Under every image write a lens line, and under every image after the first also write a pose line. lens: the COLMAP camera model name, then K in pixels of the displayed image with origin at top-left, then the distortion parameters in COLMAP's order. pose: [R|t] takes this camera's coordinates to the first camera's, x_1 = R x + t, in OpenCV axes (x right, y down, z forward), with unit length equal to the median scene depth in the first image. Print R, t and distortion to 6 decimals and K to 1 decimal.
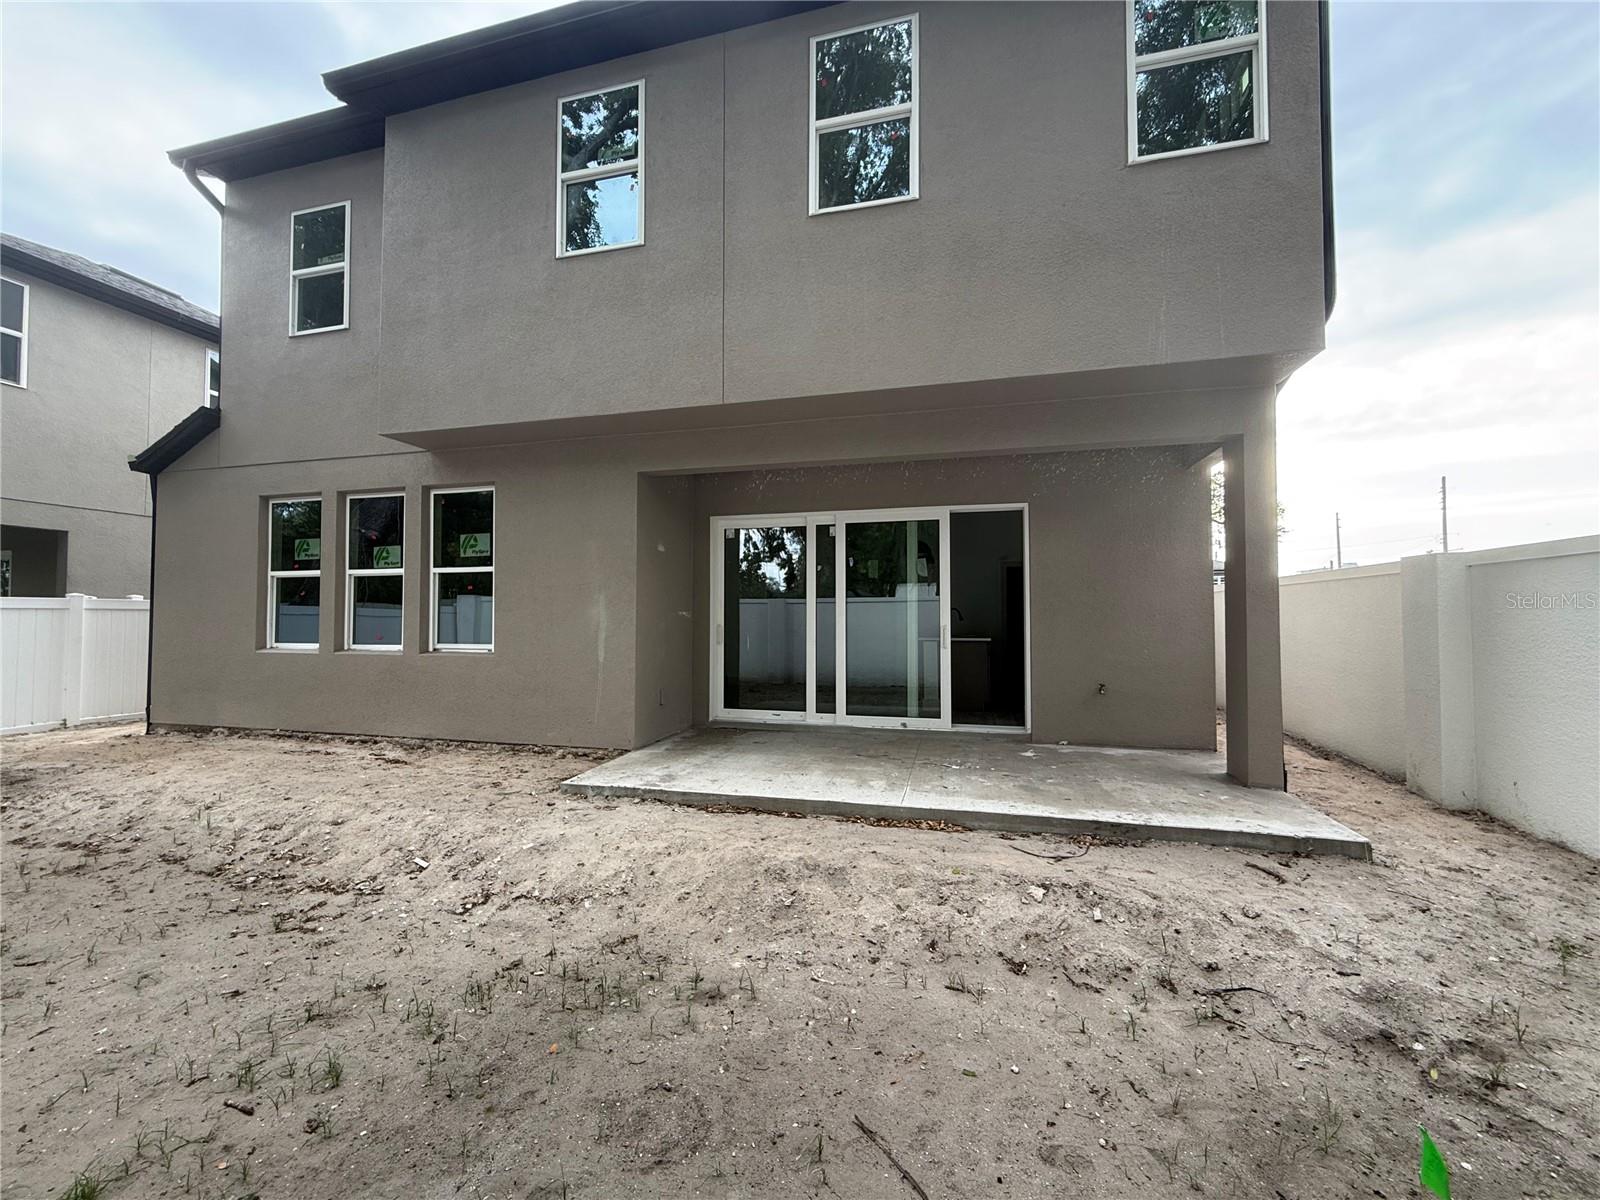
lens RADIAL K [[636.8, 0, 797.4], [0, 636.8, 601.2], [0, 0, 1]] dist [0.000548, -0.001028]
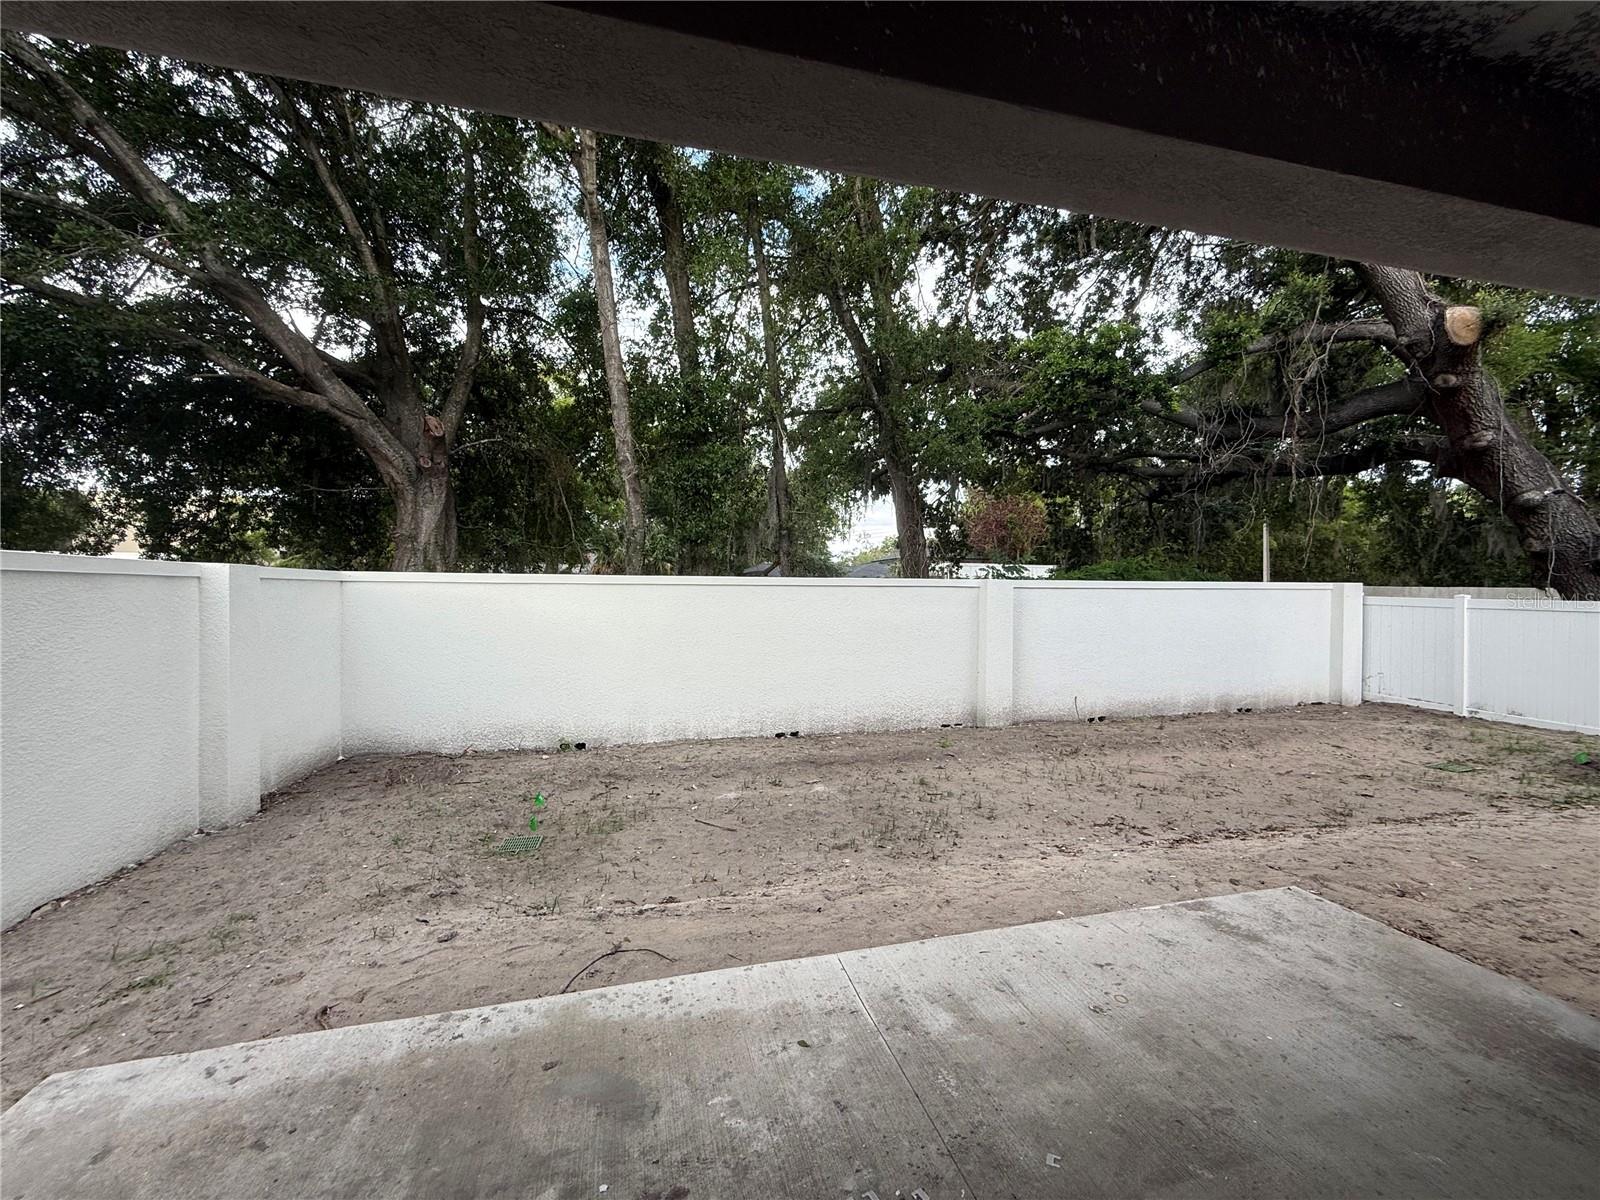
lens RADIAL K [[636.8, 0, 794.9], [0, 636.8, 597.6], [0, 0, 1]] dist [0.000548, -0.001028]
pose [[-0.879083, -0.000758, -0.476669, 0.557826], [0.008627, 0.999810, -0.017499, -0.028584], [0.476591, -0.019495, -0.878909, 1.713794]]
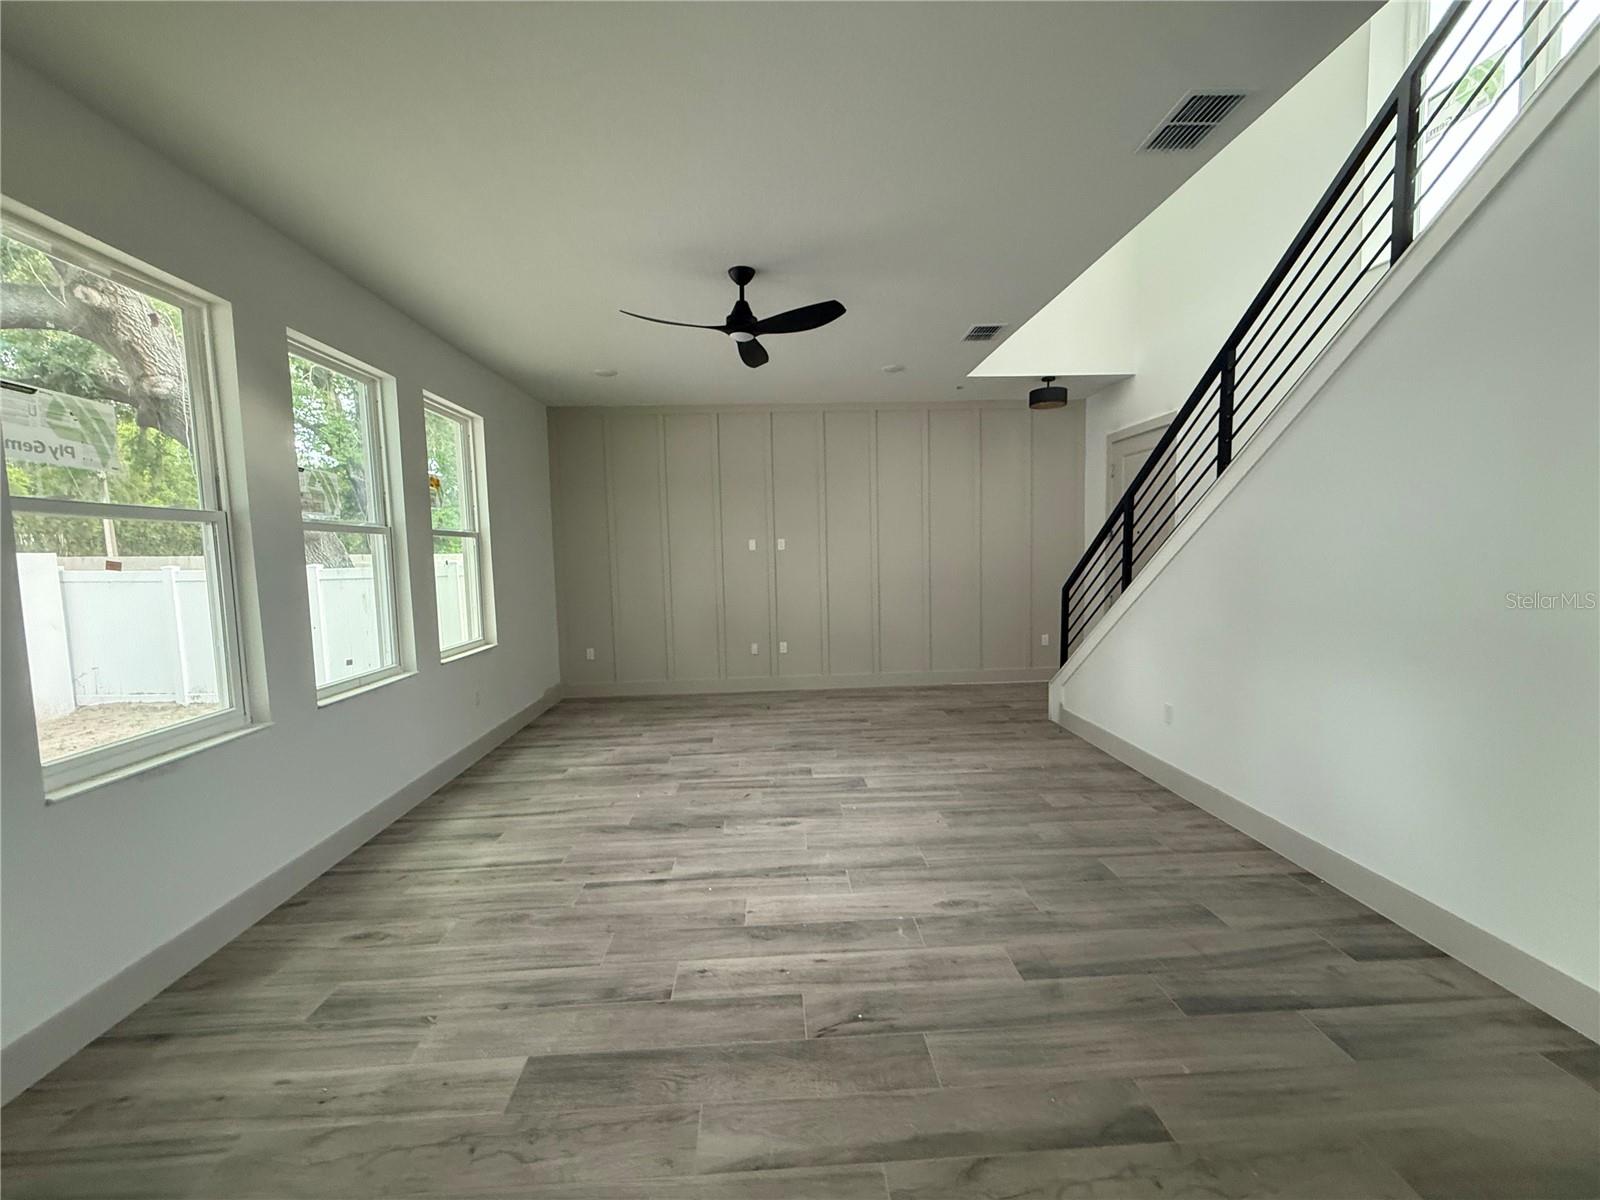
lens RADIAL K [[636.8, 0, 796.8], [0, 636.8, 604.4], [0, 0, 1]] dist [0.000548, -0.001028]
pose [[0.293809, 0.071885, -0.953157, -0.192491], [0.049477, 0.994688, 0.090268, -0.022555], [0.954583, -0.073681, 0.288691, 2.148410]]
